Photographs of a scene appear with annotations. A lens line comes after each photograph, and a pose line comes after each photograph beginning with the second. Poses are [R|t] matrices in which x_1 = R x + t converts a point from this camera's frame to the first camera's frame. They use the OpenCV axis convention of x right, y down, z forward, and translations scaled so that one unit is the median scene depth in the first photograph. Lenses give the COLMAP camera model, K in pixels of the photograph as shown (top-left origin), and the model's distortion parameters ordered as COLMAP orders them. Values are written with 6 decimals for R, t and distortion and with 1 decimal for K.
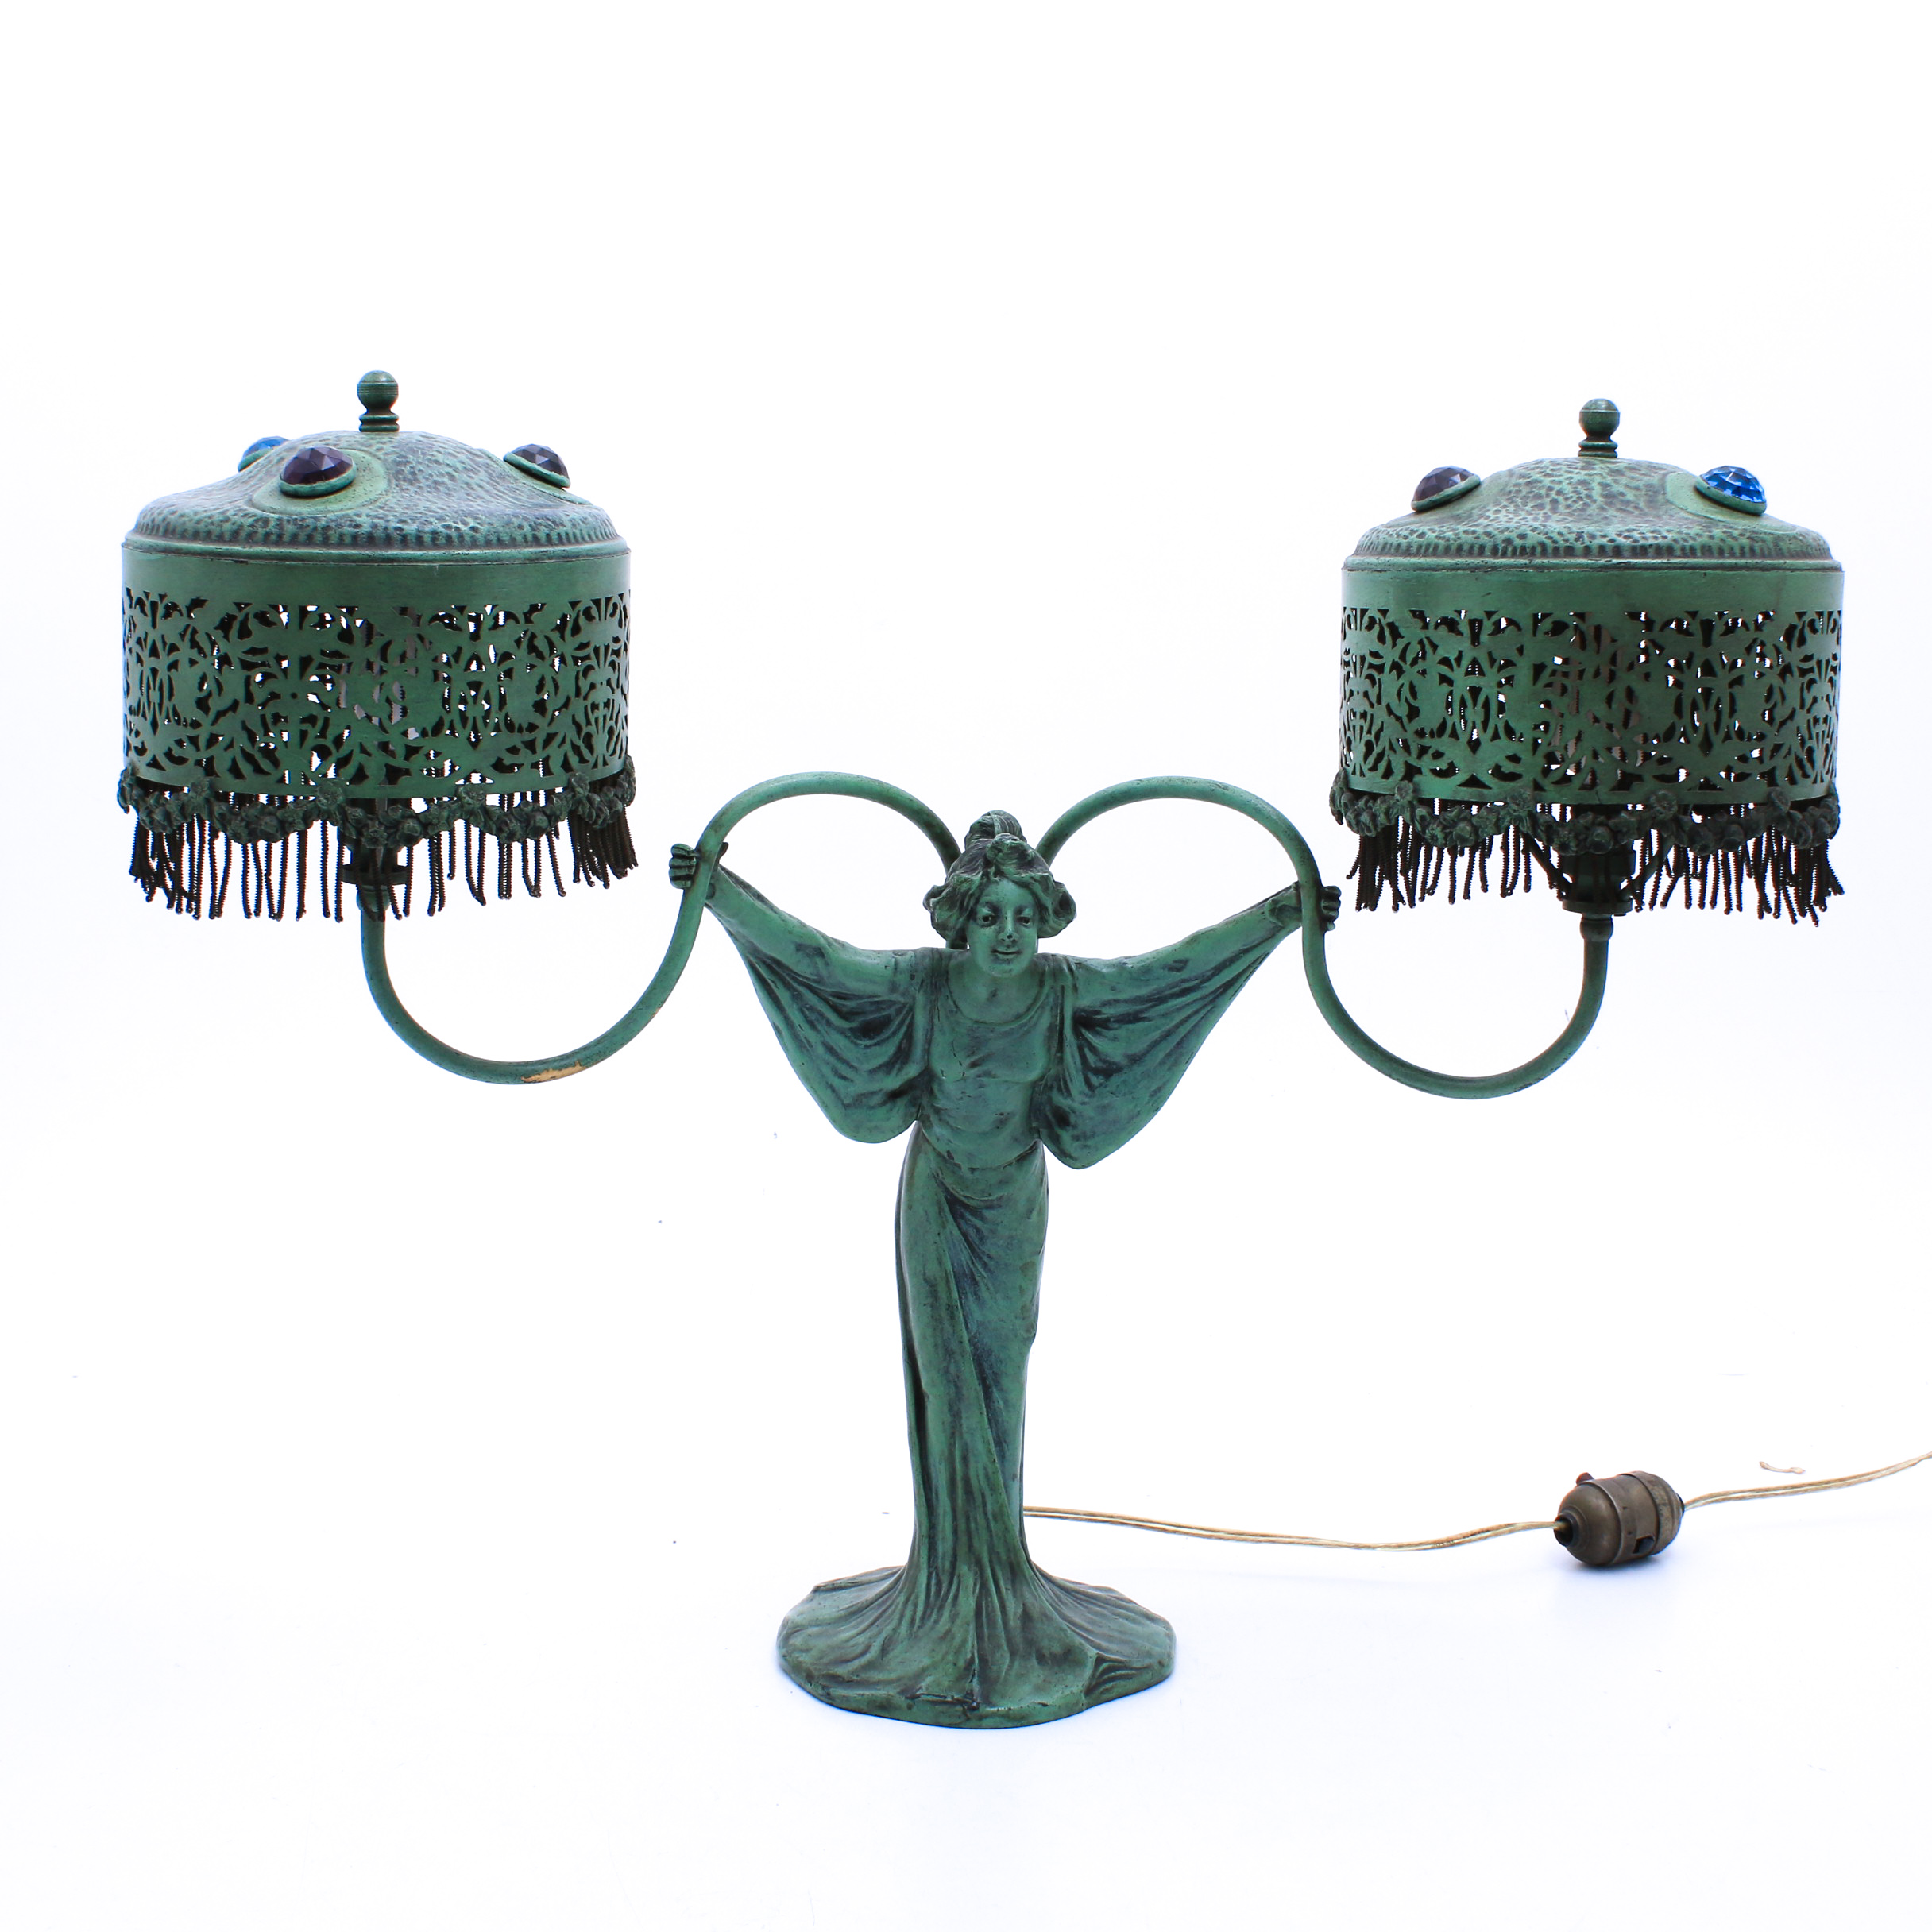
lens RADIAL K [[3058.8, 0, 972.8], [0, 3058.8, 963.8], [0, 0, 1]] dist [-0.034710, 0.000000]
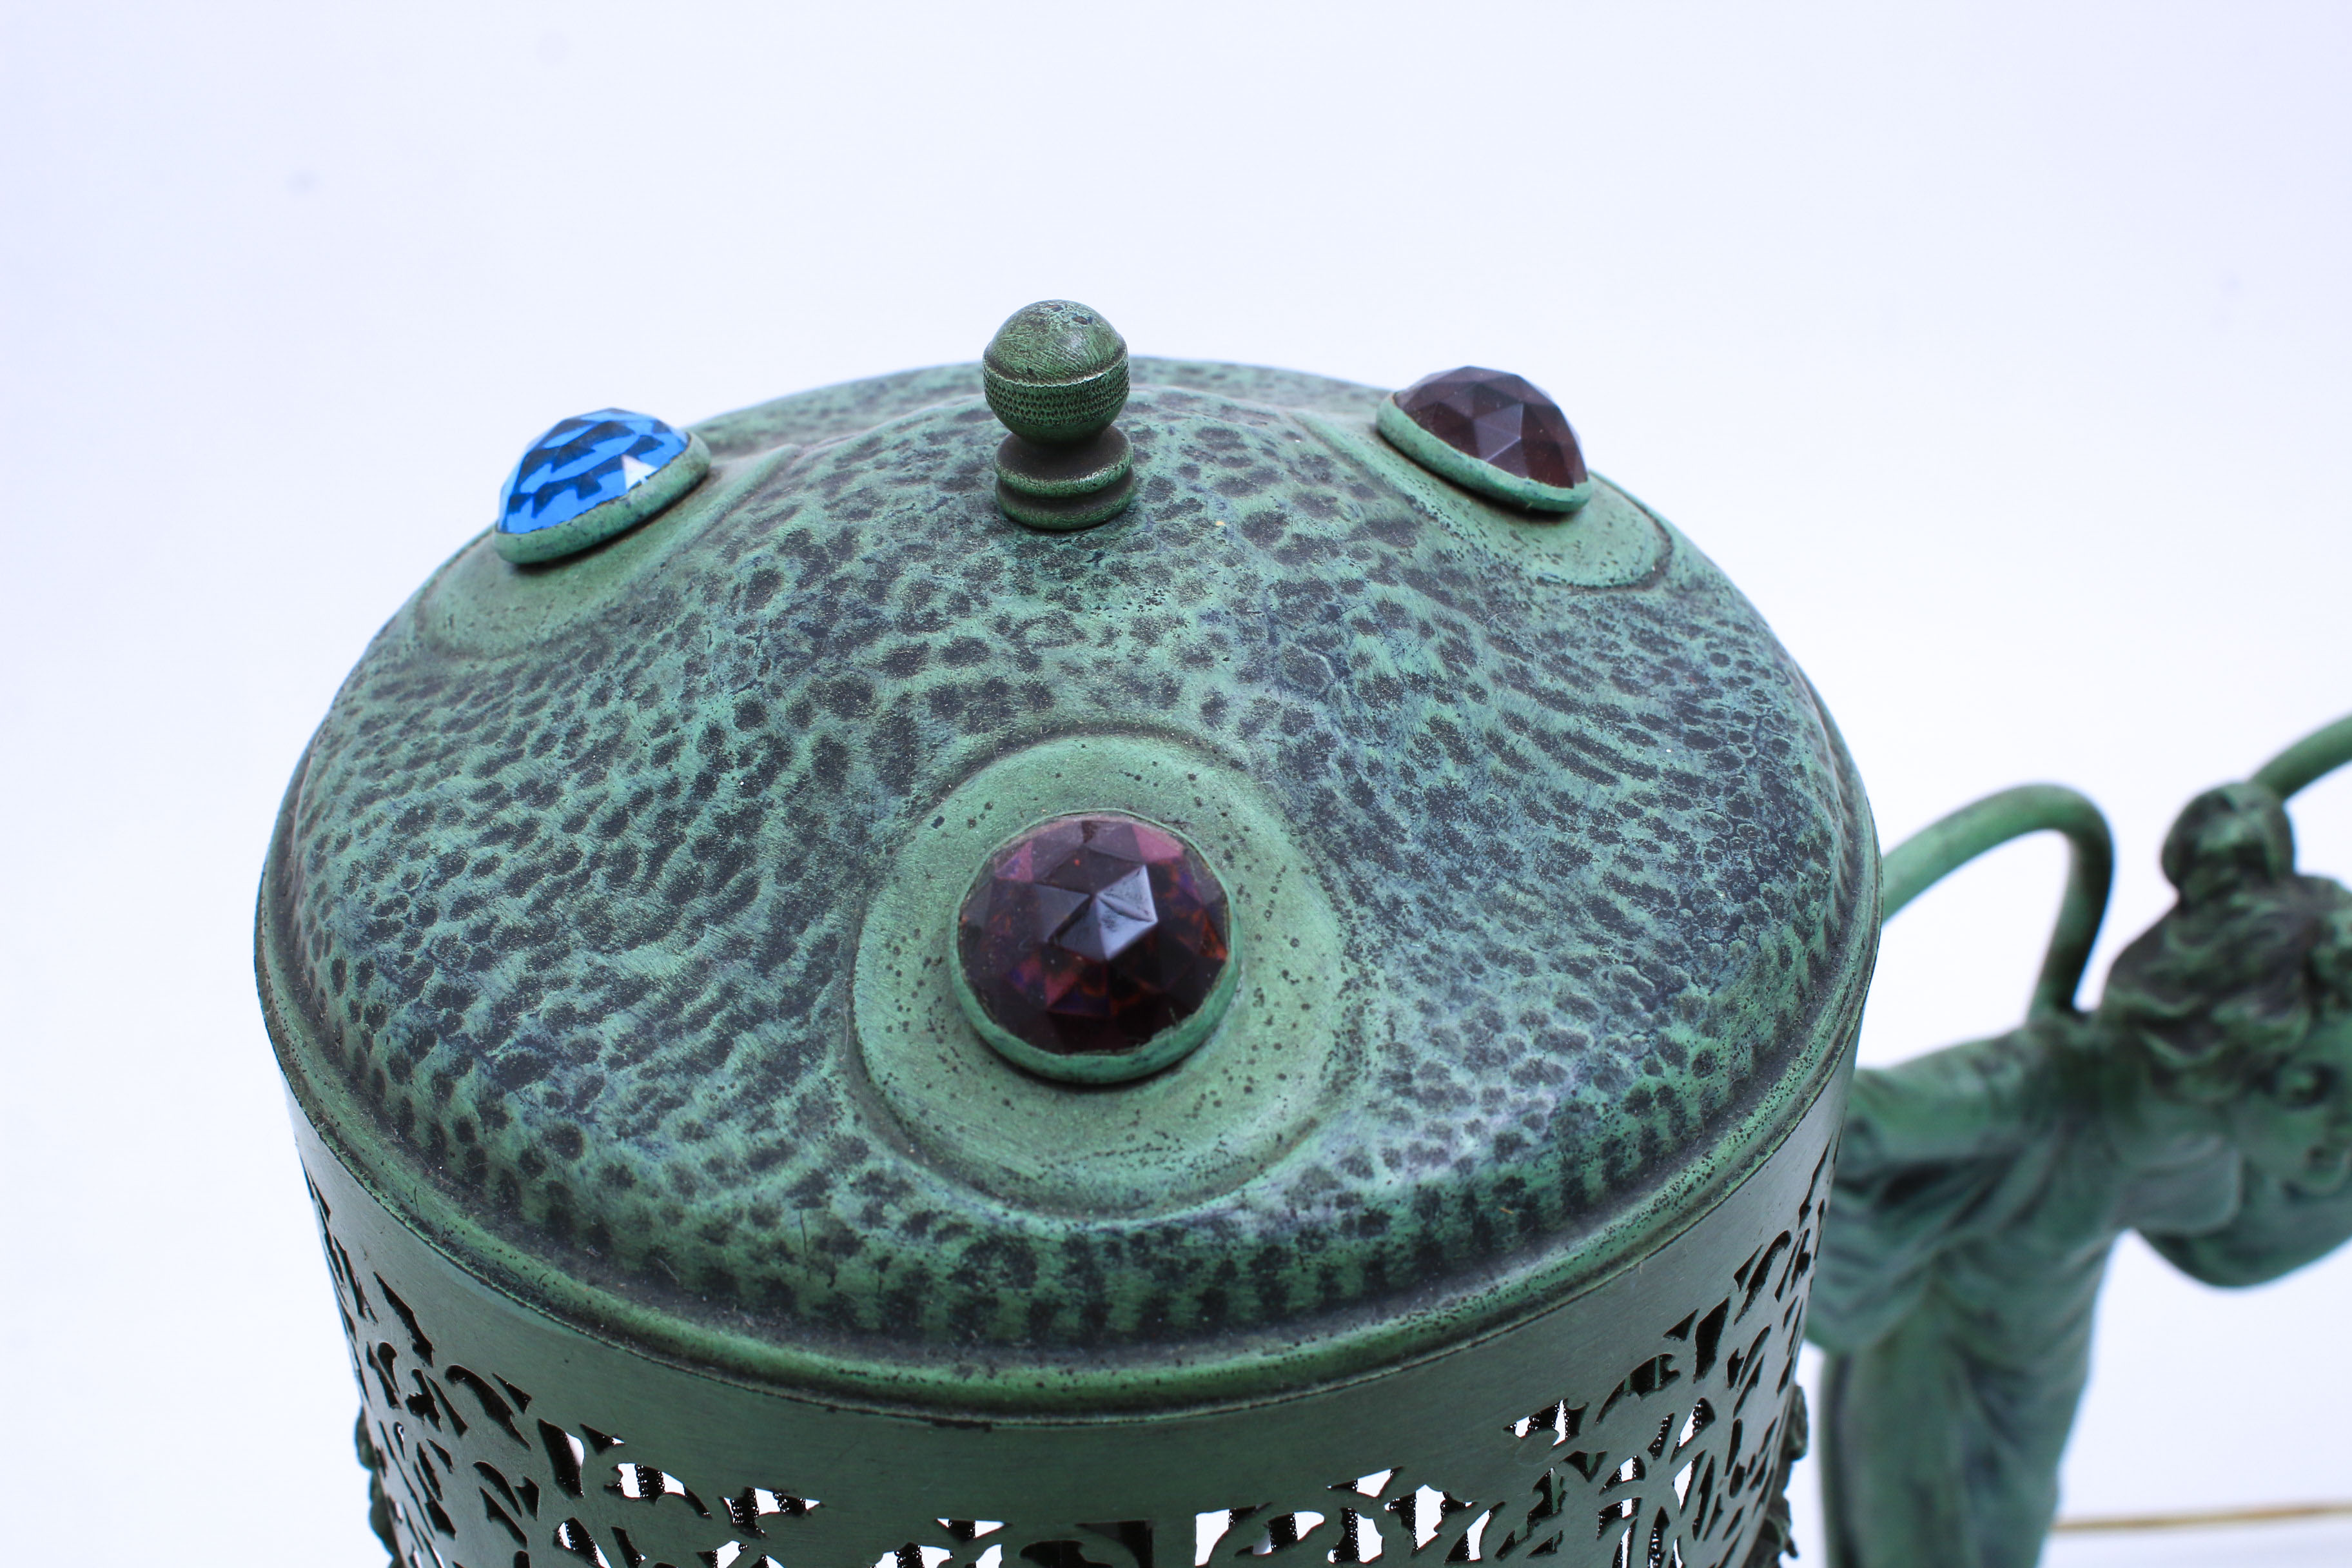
lens RADIAL K [[3018.1, 0, 1173.6], [0, 3018.1, 786.6], [0, 0, 1]] dist [-0.036689, 0.000000]
pose [[0.962712, -0.181871, 0.200271, -0.230360], [0.077866, 0.895255, 0.438696, -0.256686], [-0.259080, -0.406744, 0.876035, 0.686982]]
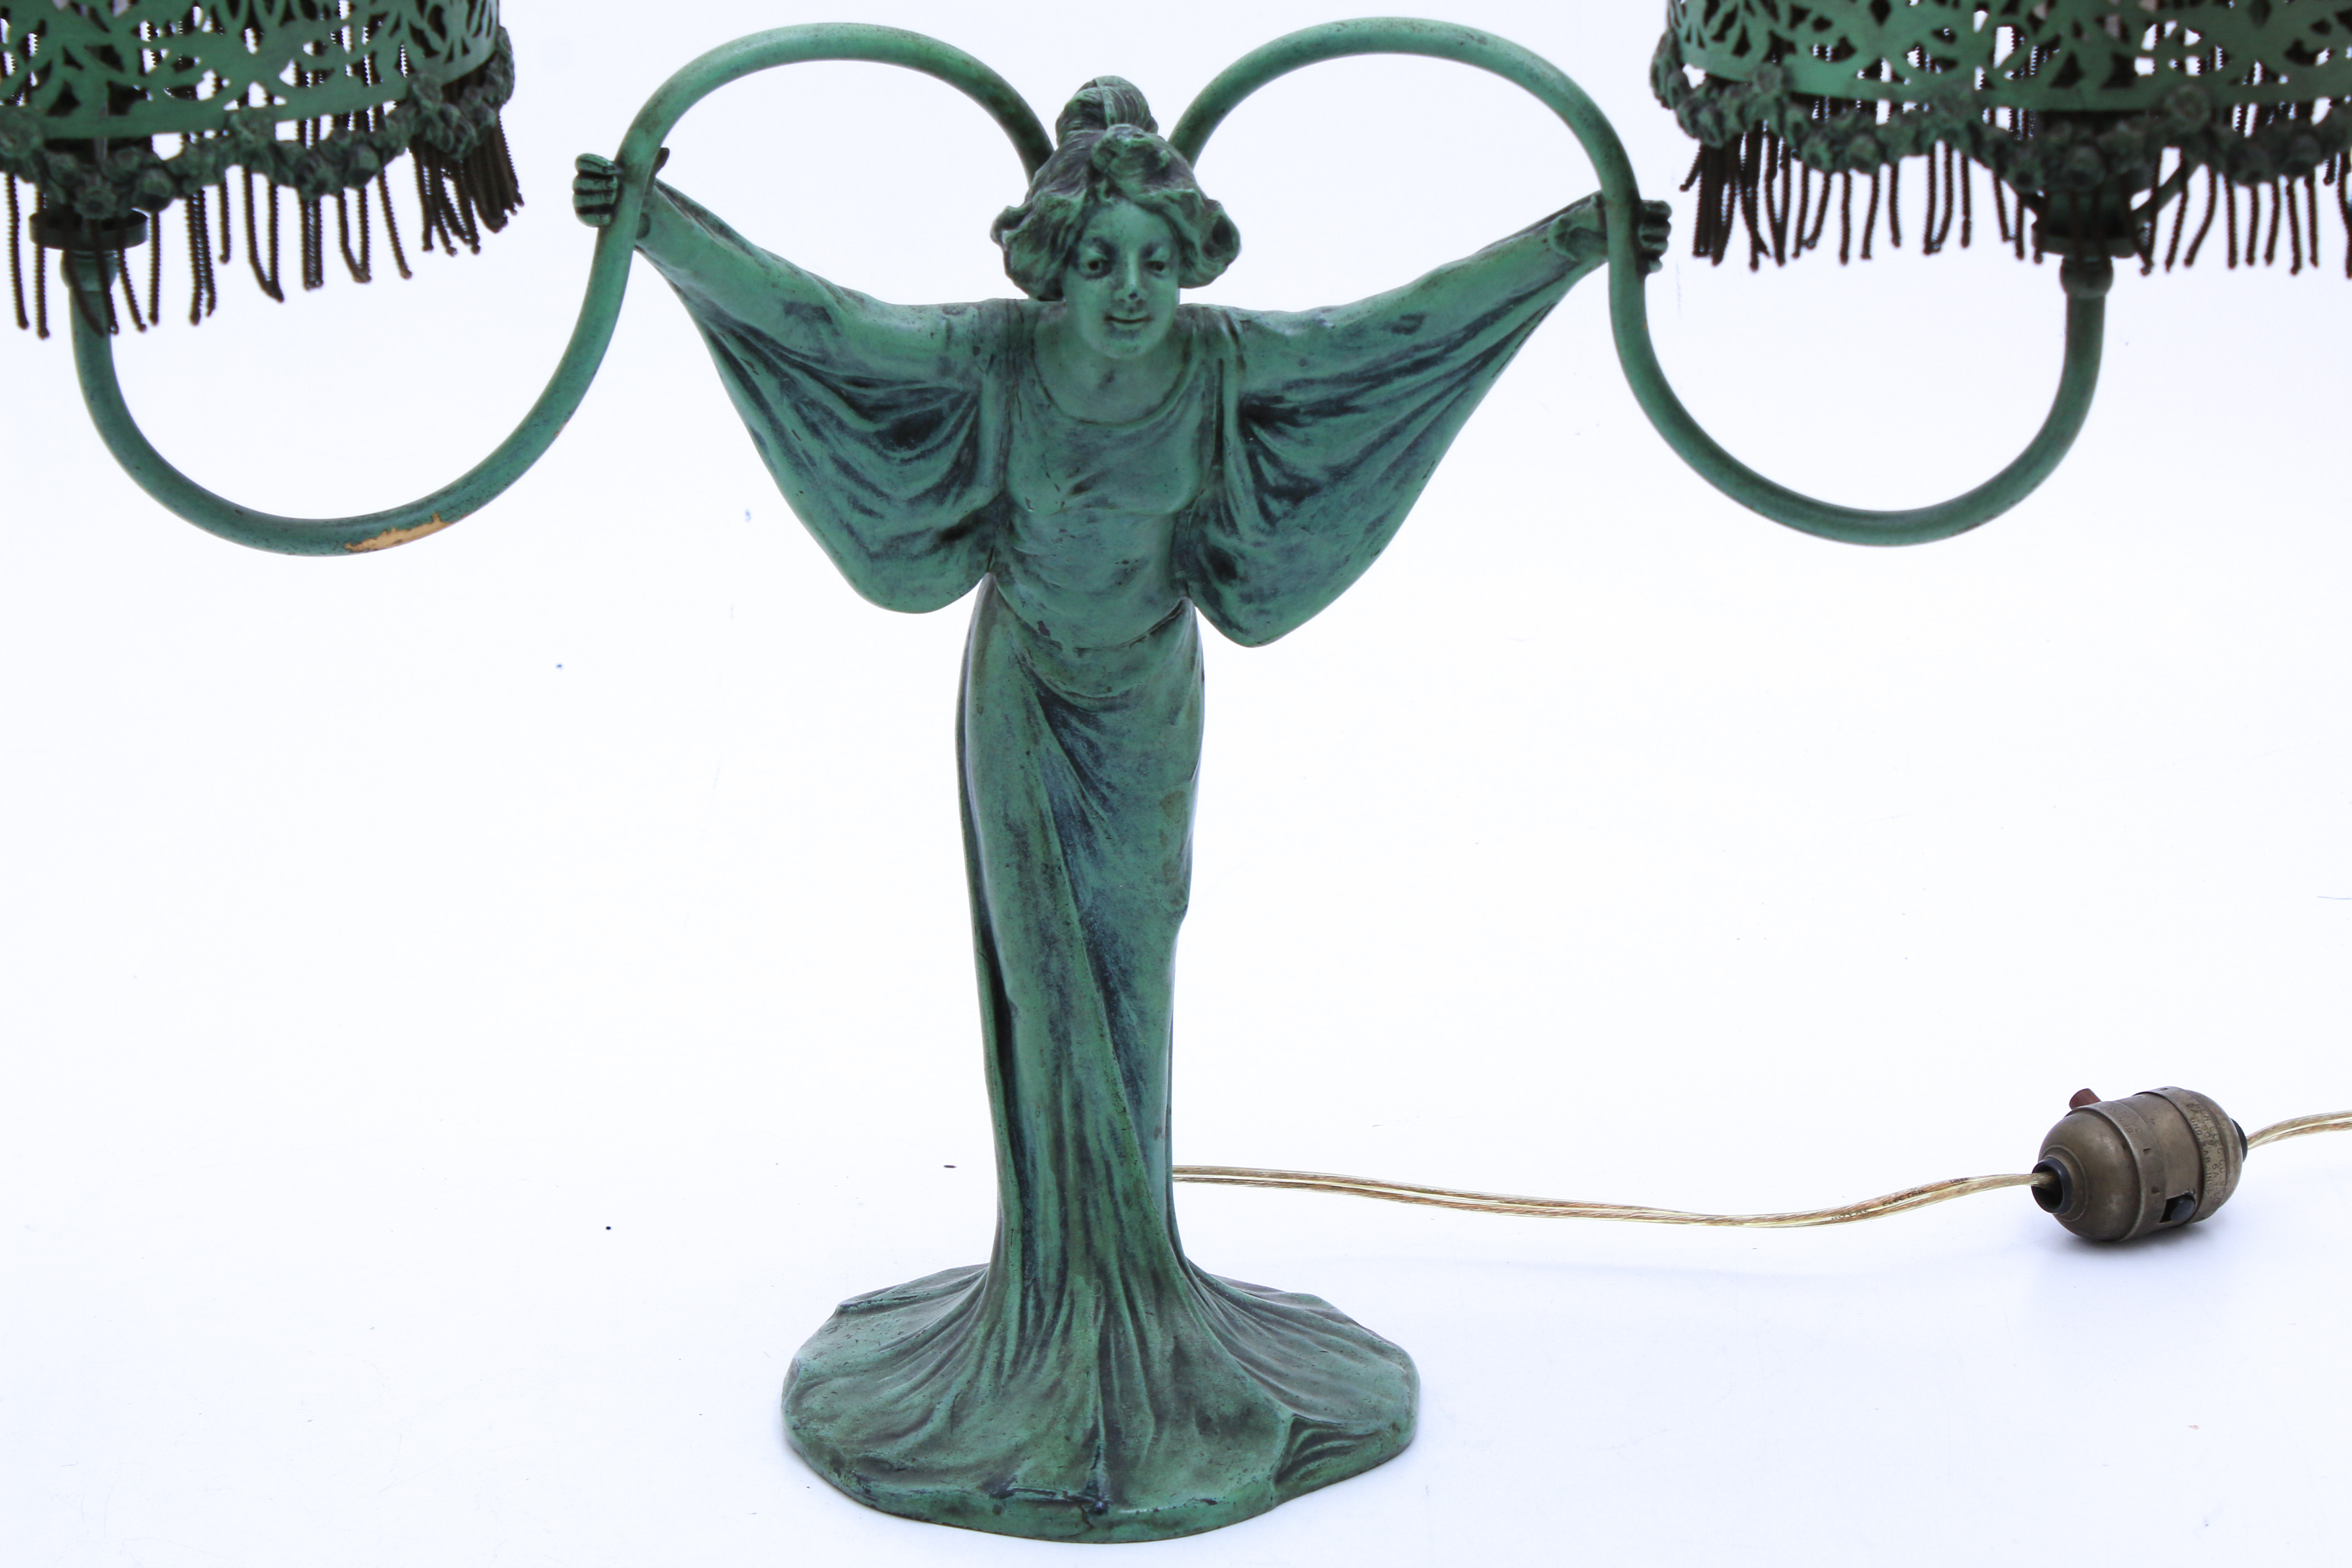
lens RADIAL K [[5386.3, 0, 1171.0], [0, 5386.3, 786.7], [0, 0, 1]] dist [0.231269, 0.000000]
pose [[0.999673, -0.020229, 0.015639, 0.000726], [0.017820, 0.989814, 0.141247, -0.064383], [-0.018337, -0.140922, 0.989851, -0.089904]]
